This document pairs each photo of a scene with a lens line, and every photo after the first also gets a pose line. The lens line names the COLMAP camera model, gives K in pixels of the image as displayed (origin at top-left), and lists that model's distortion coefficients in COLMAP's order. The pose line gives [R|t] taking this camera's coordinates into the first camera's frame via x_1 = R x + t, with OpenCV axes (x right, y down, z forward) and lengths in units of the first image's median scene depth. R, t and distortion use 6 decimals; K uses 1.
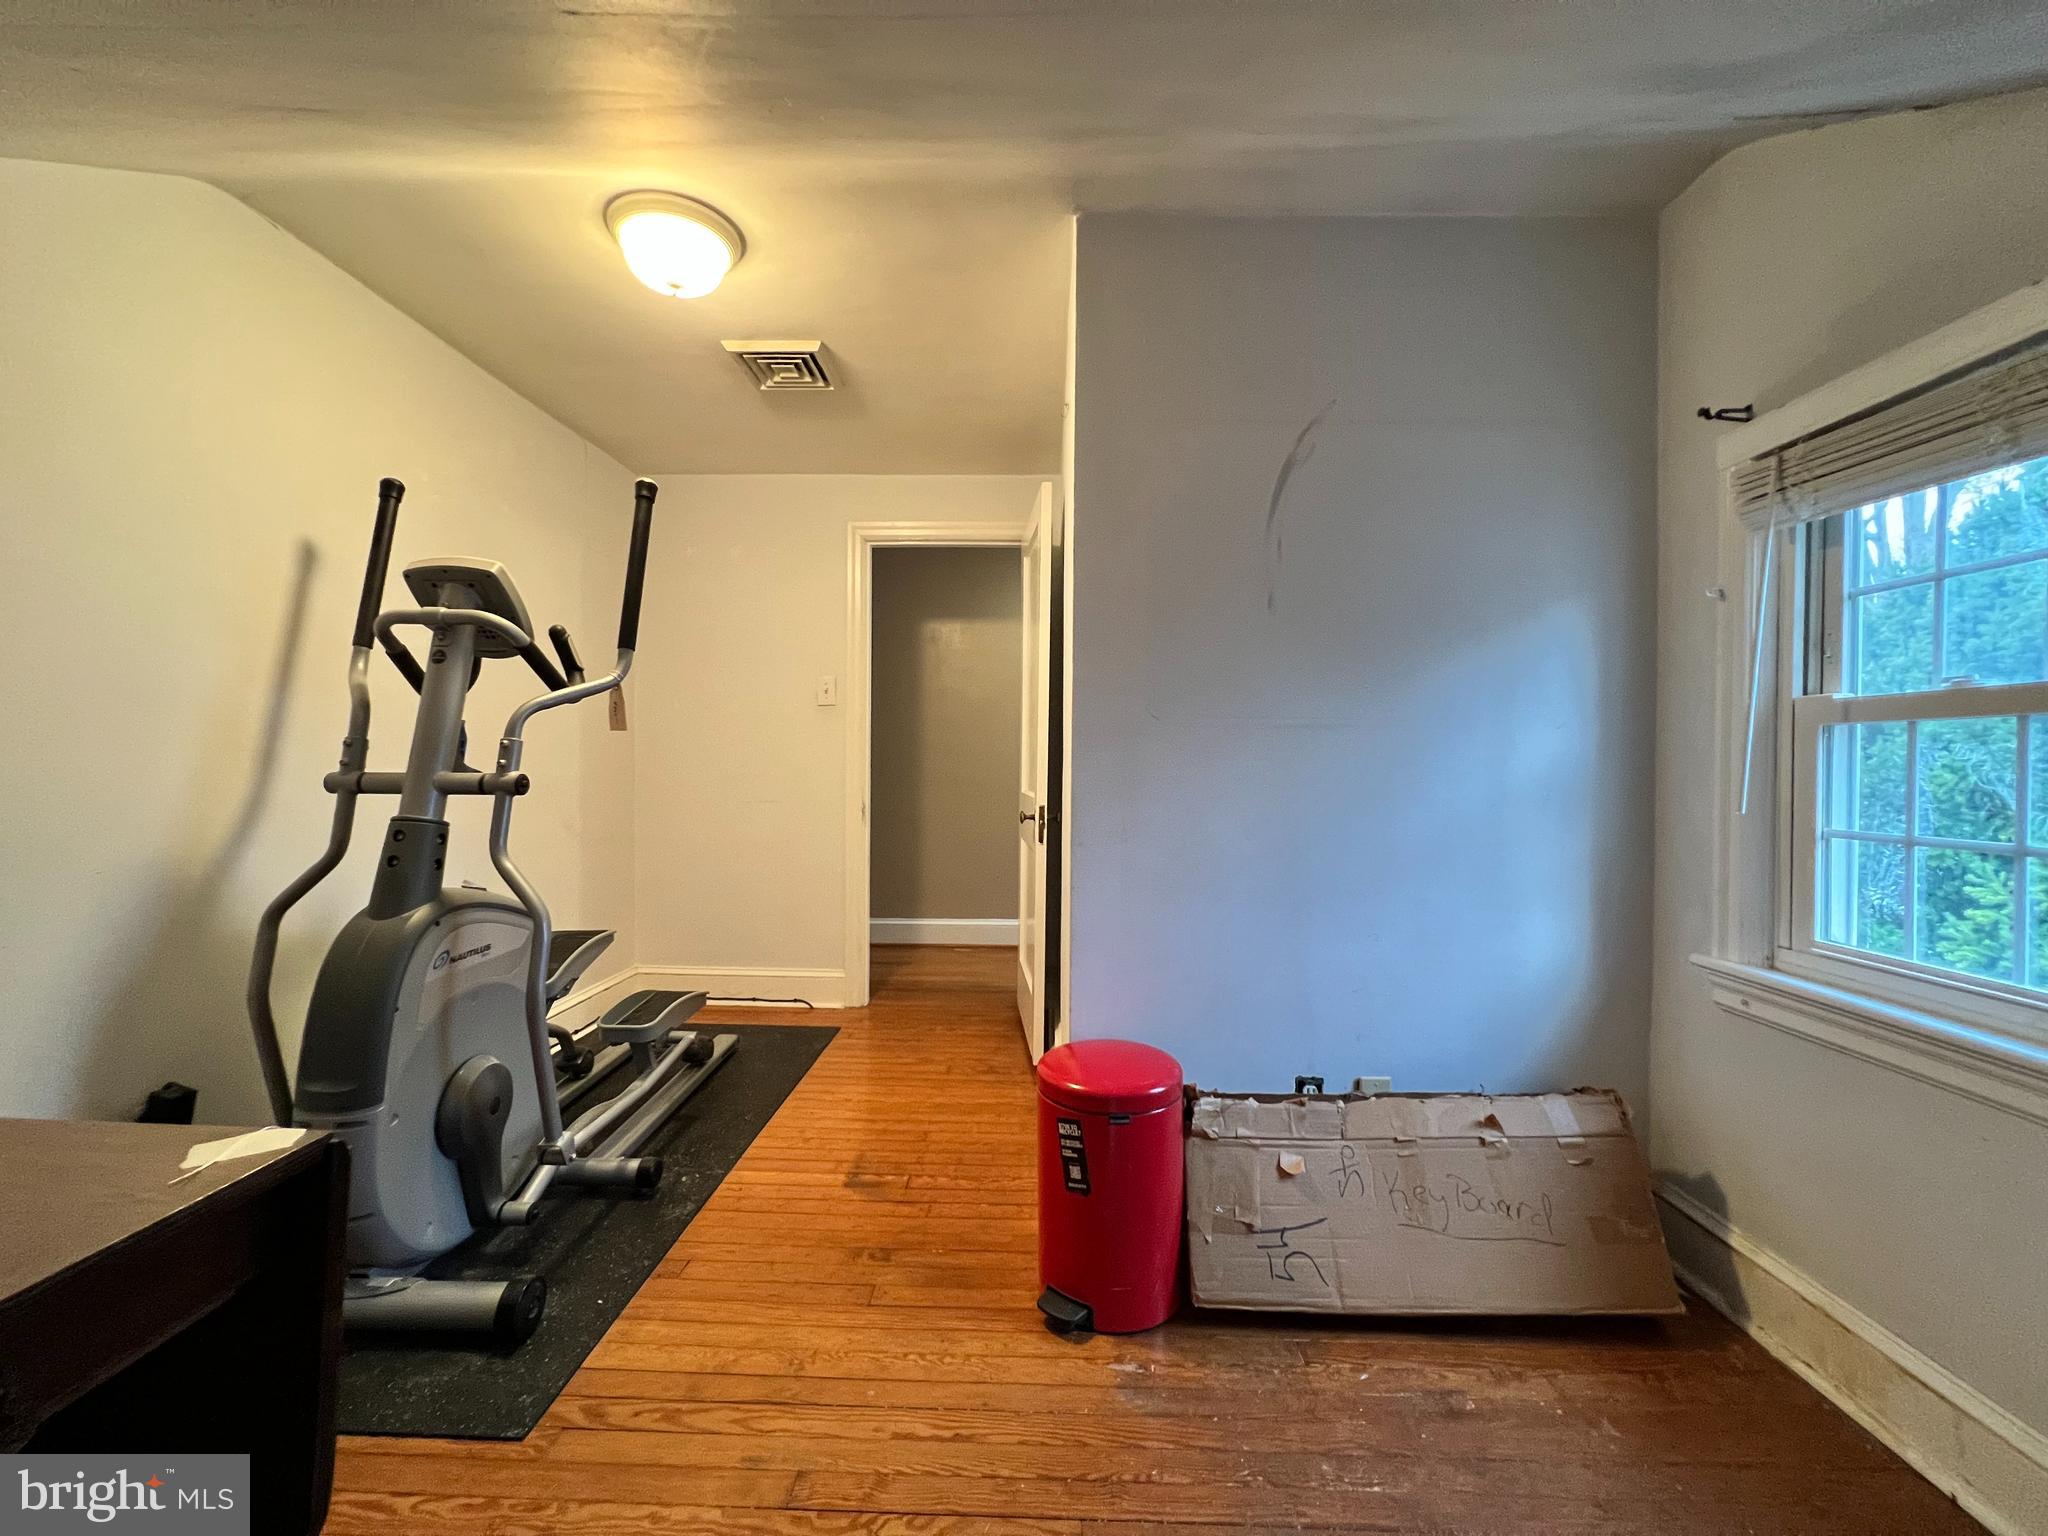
lens RADIAL K [[816.4, 0, 1020.2], [0, 816.4, 763.6], [0, 0, 1]] dist [-0.005469, 0.000967]
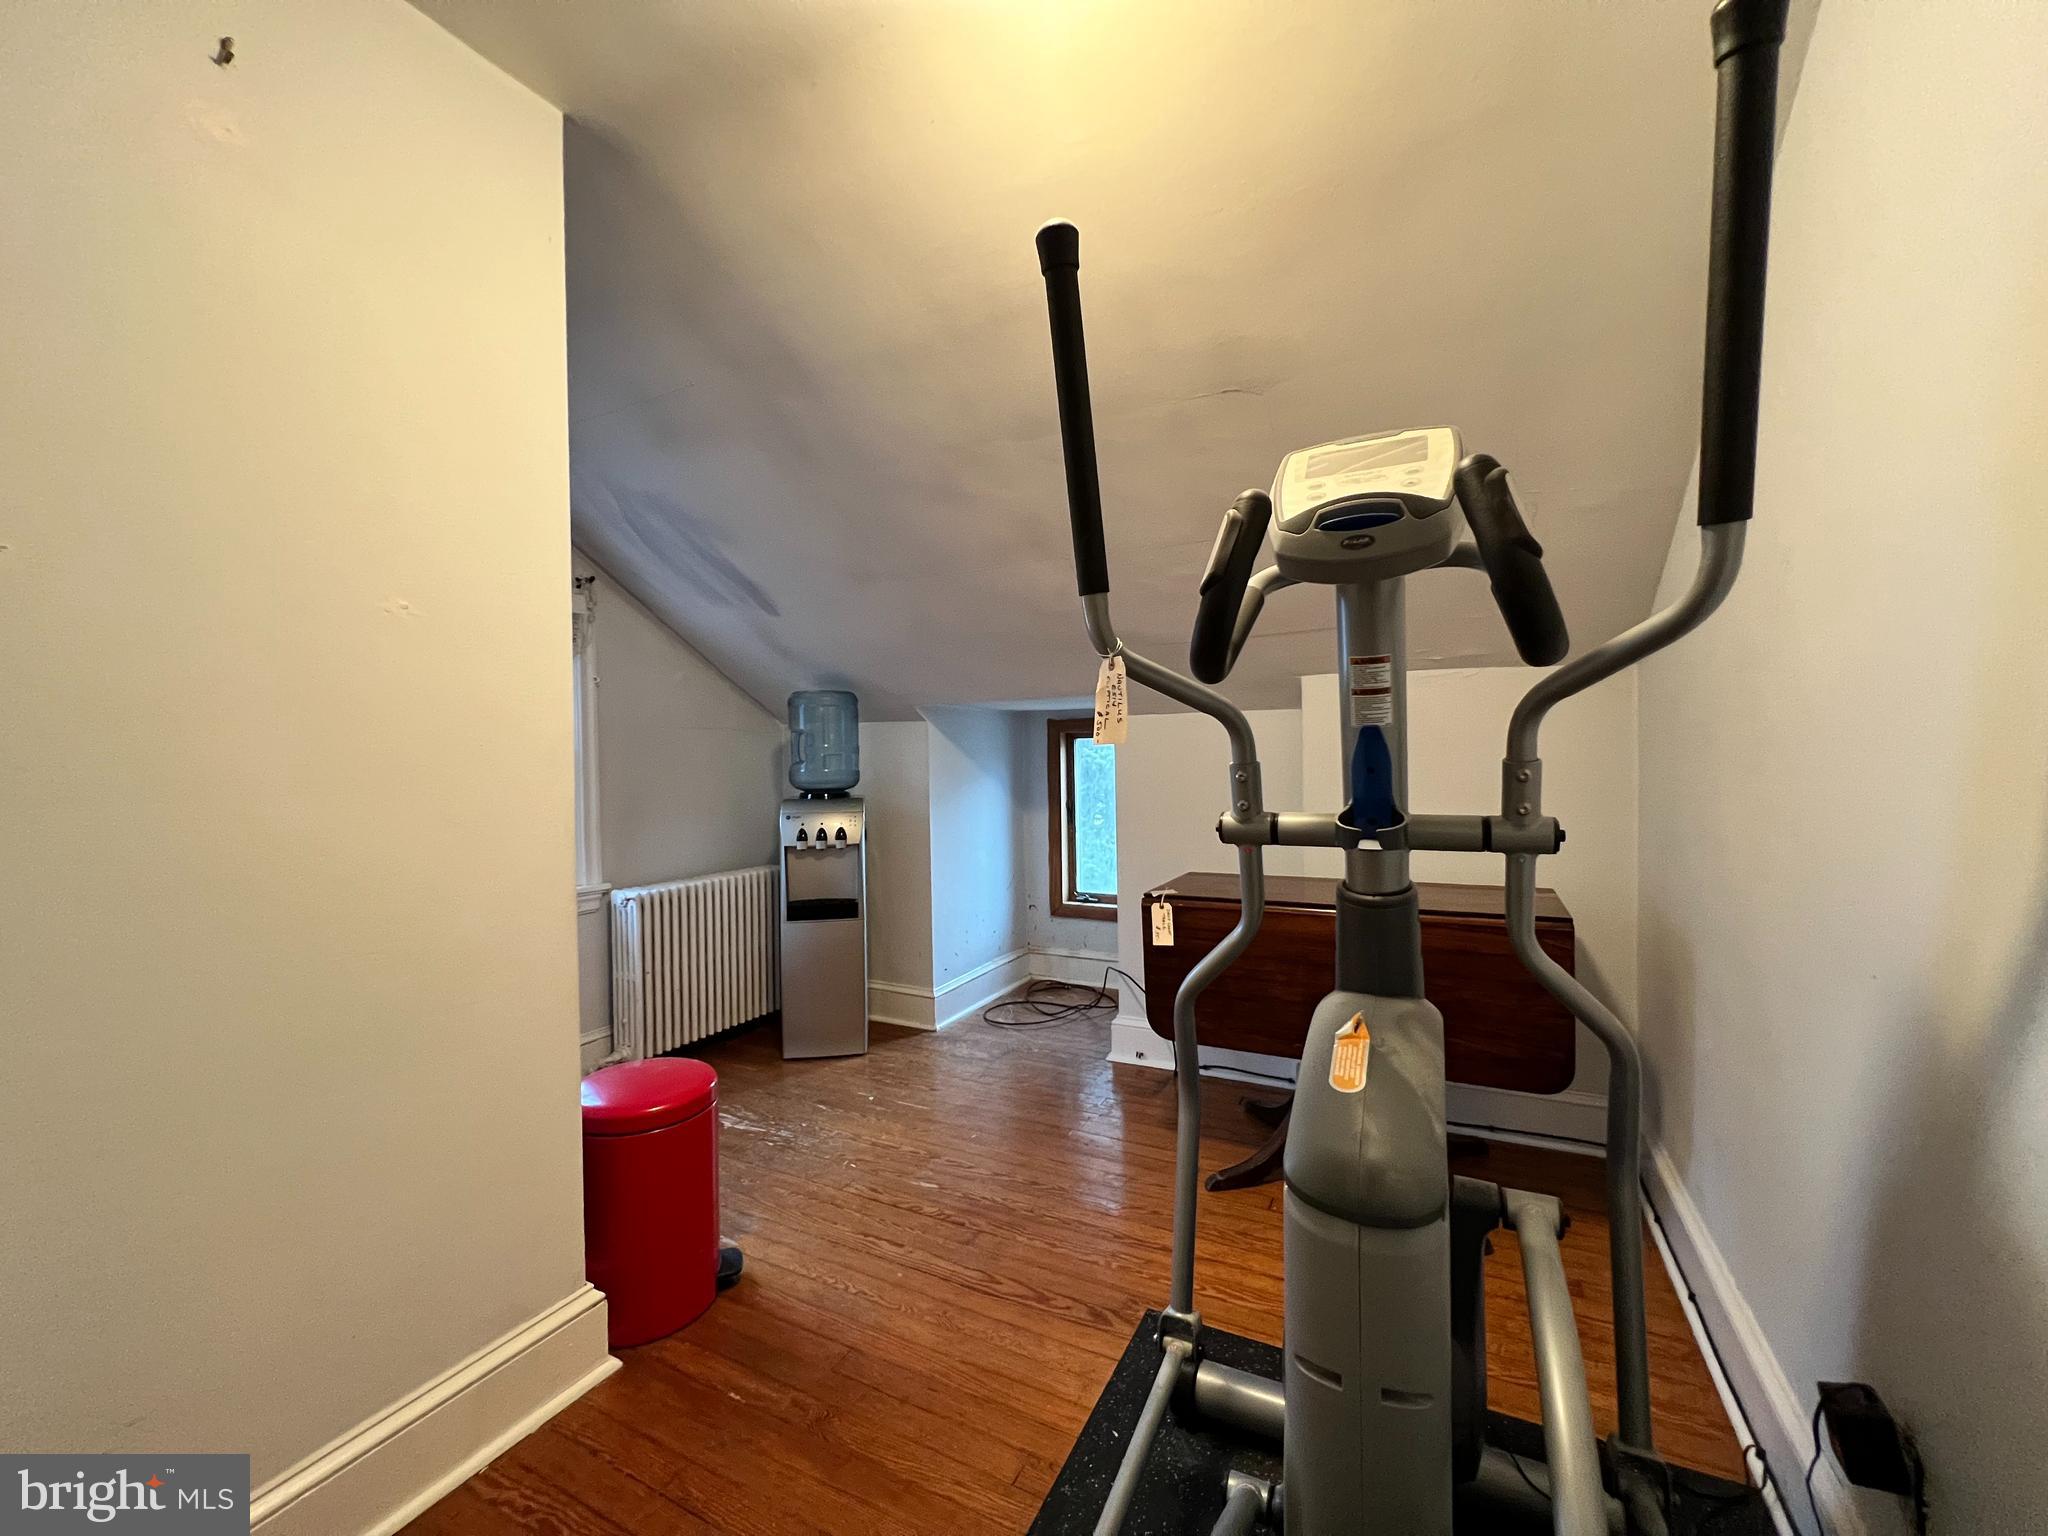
lens RADIAL K [[816.4, 0, 1025.8], [0, 816.4, 770.9], [0, 0, 1]] dist [-0.005469, 0.000967]
pose [[-0.898535, -0.002281, 0.438896, -0.977869], [0.006298, 0.999817, 0.018090, -0.049808], [-0.438857, 0.019018, -0.898356, 2.166989]]
